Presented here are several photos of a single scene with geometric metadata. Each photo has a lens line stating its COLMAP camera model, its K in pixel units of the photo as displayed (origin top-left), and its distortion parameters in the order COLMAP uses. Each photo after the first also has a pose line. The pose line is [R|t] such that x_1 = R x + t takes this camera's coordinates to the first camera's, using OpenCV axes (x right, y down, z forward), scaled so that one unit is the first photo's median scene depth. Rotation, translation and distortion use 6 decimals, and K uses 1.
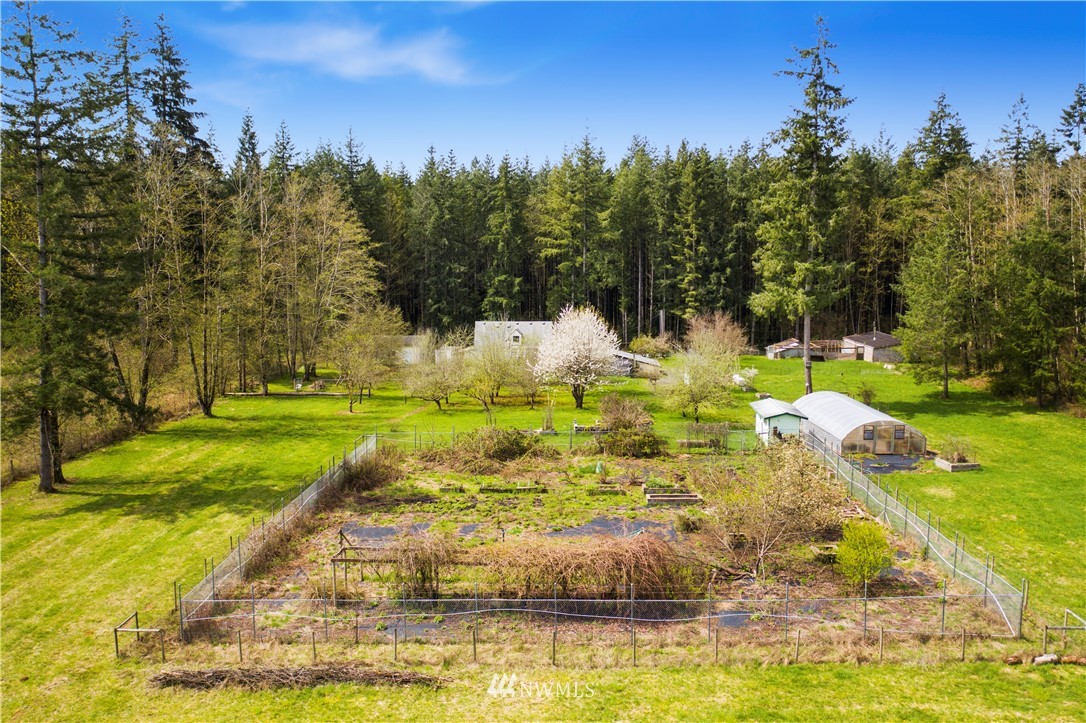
lens RADIAL K [[851.2, 0, 541.5], [0, 851.2, 358.5], [0, 0, 1]] dist [-0.034110, -0.005799]
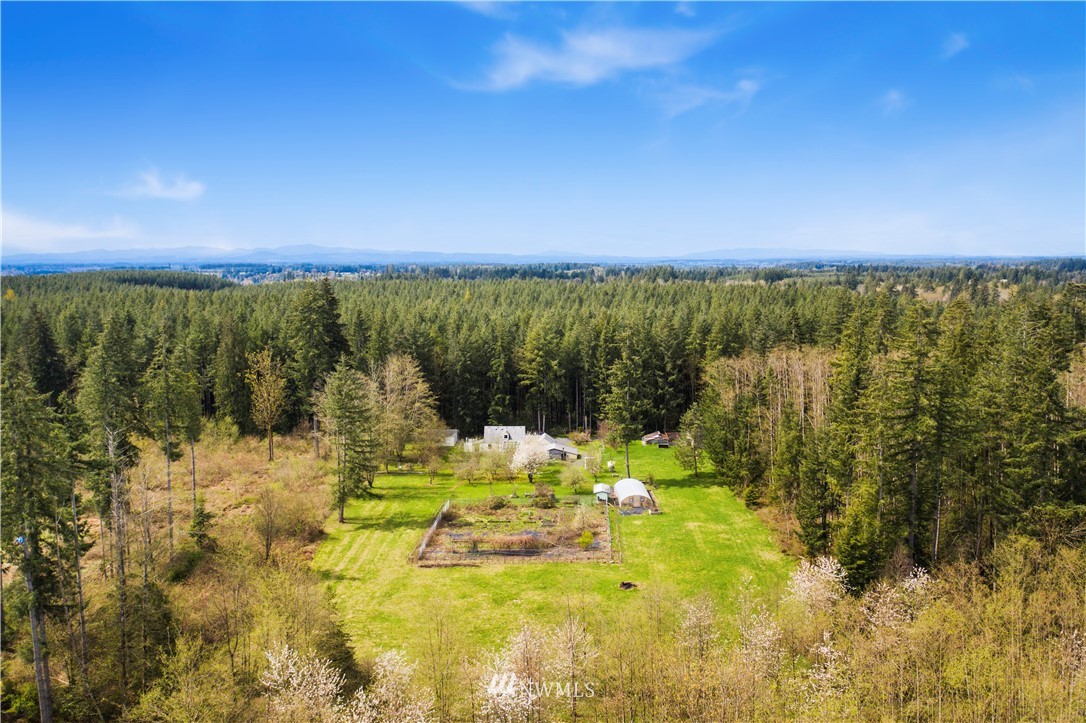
lens RADIAL K [[851.2, 0, 544.3], [0, 851.2, 361.9], [0, 0, 1]] dist [-0.034110, -0.005799]
pose [[0.999992, -0.002404, -0.003096, 0.065820], [0.002380, 0.999969, -0.007538, -0.185036], [0.003114, 0.007530, 0.999967, -0.963696]]
